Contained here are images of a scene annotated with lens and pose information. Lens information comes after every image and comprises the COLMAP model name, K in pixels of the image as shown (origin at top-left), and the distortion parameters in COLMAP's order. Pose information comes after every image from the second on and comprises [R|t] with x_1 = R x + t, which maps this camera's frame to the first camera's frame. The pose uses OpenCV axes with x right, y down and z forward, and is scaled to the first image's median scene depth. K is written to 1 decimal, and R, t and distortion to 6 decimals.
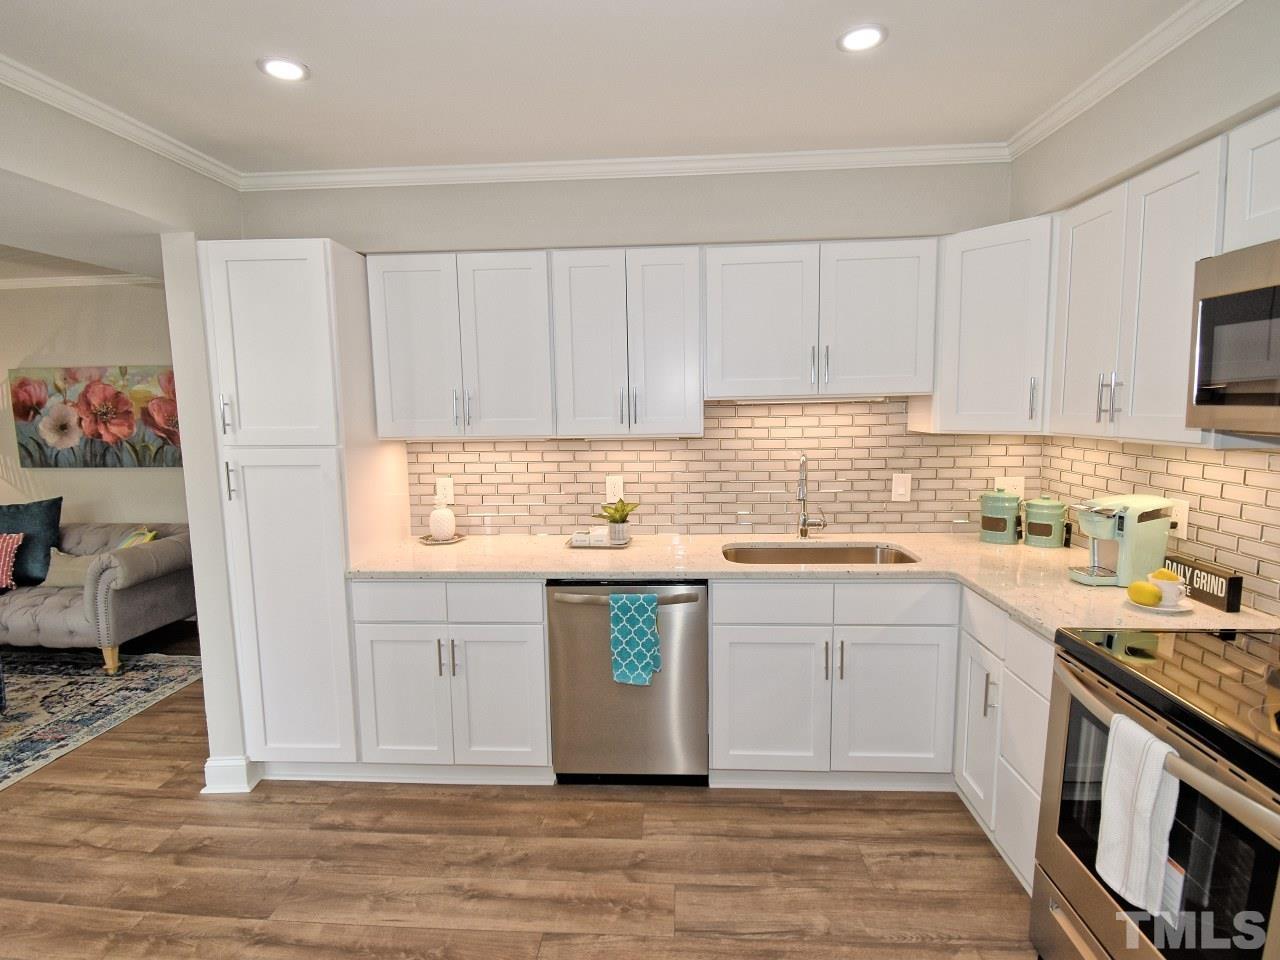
lens RADIAL K [[636.5, 0, 642.2], [0, 636.5, 479.9], [0, 0, 1]] dist [0.025761, -0.030992]
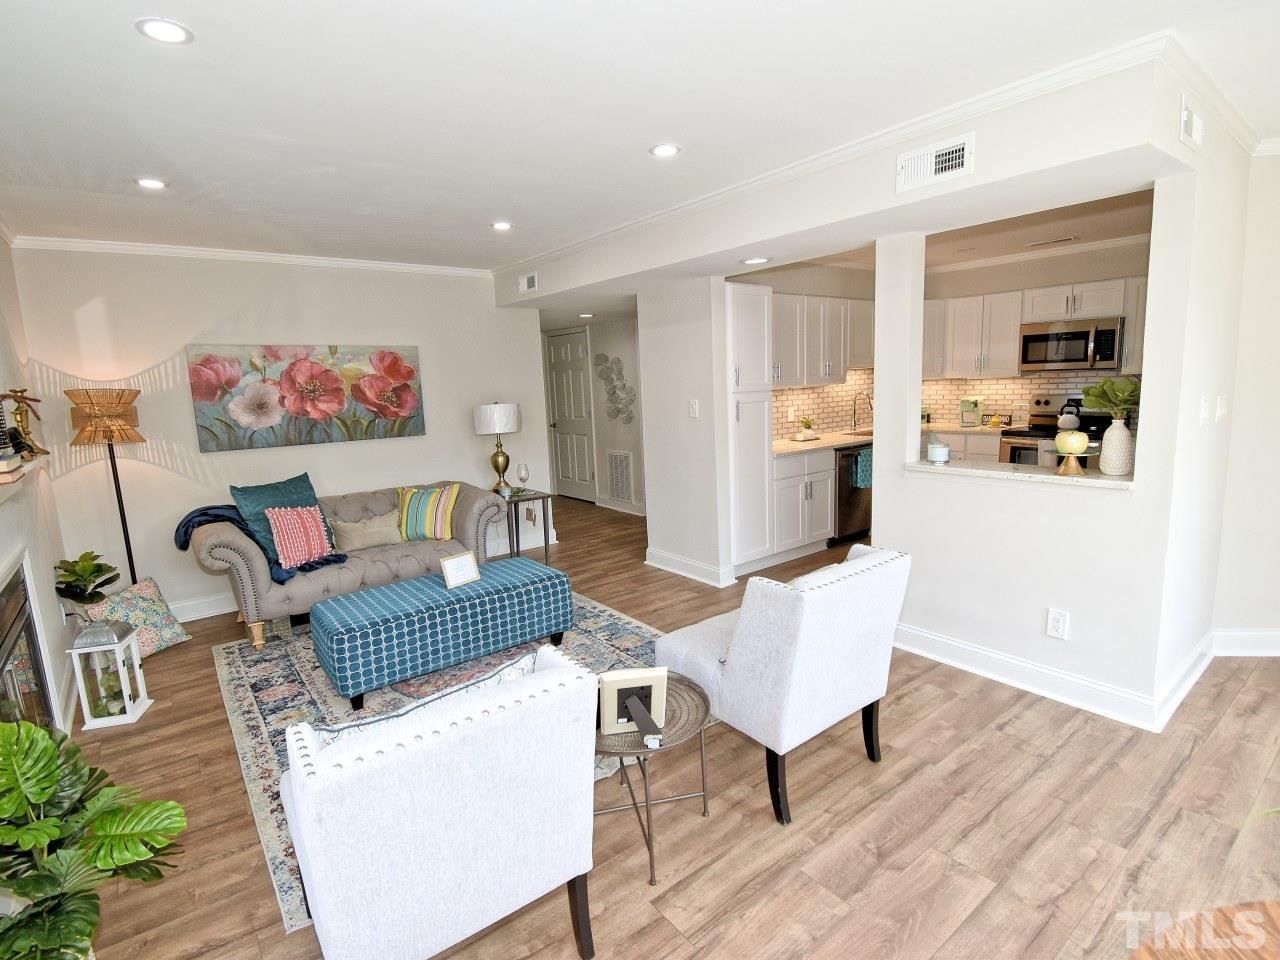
lens RADIAL K [[636.5, 0, 642.2], [0, 636.5, 479.9], [0, 0, 1]] dist [0.025761, -0.030992]
pose [[0.753047, -0.118325, 0.647240, -1.880705], [0.105353, 0.992689, 0.058902, 0.056458], [-0.649478, 0.023833, 0.760007, -0.213908]]
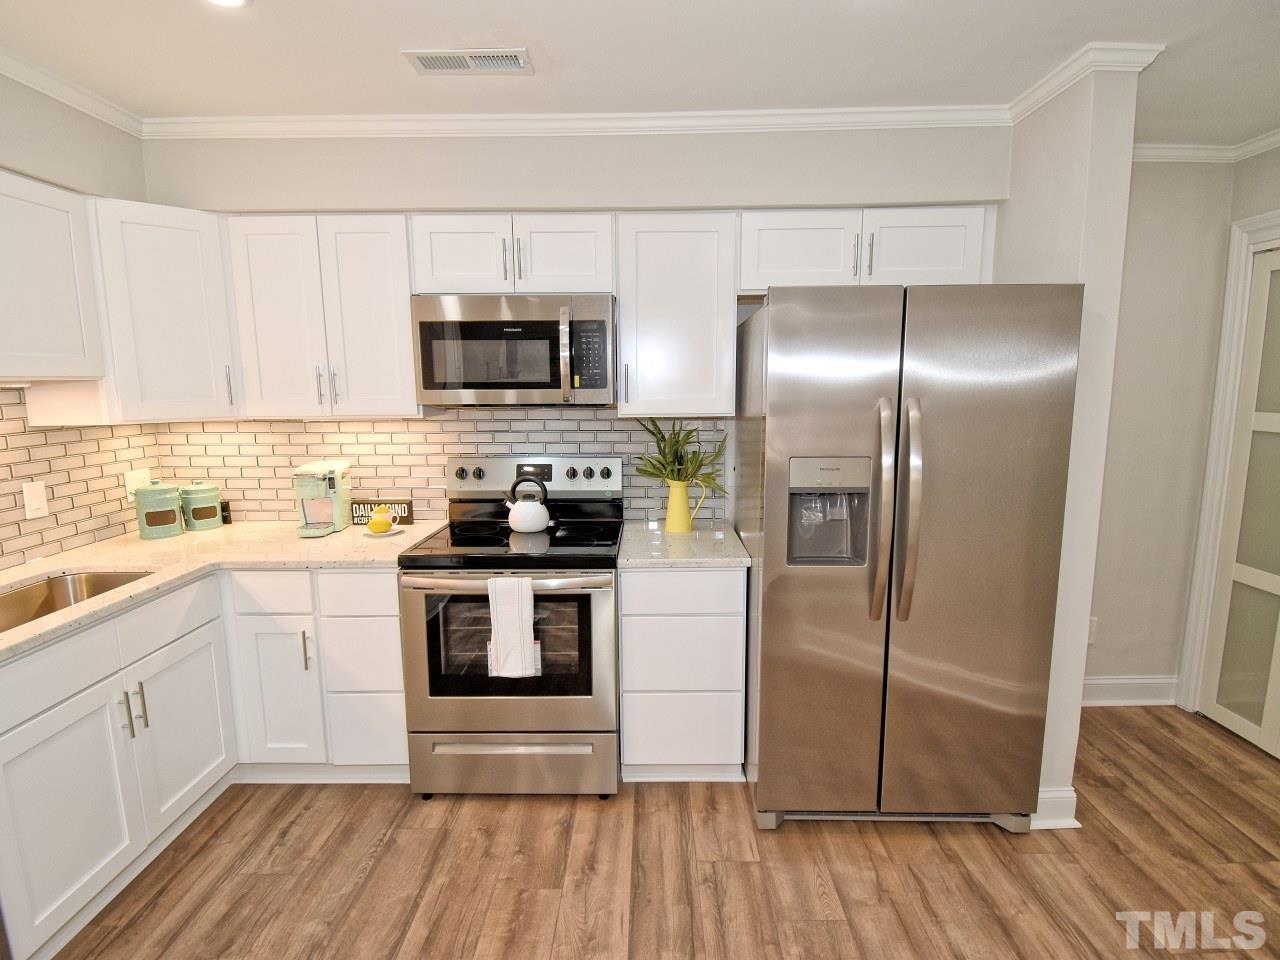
lens RADIAL K [[636.5, 0, 642.2], [0, 636.5, 479.9], [0, 0, 1]] dist [0.025761, -0.030992]
pose [[-0.045858, -0.130085, 0.990442, -0.422967], [0.125386, 0.982894, 0.134900, -0.025662], [-0.991048, 0.130374, -0.028763, 0.313745]]
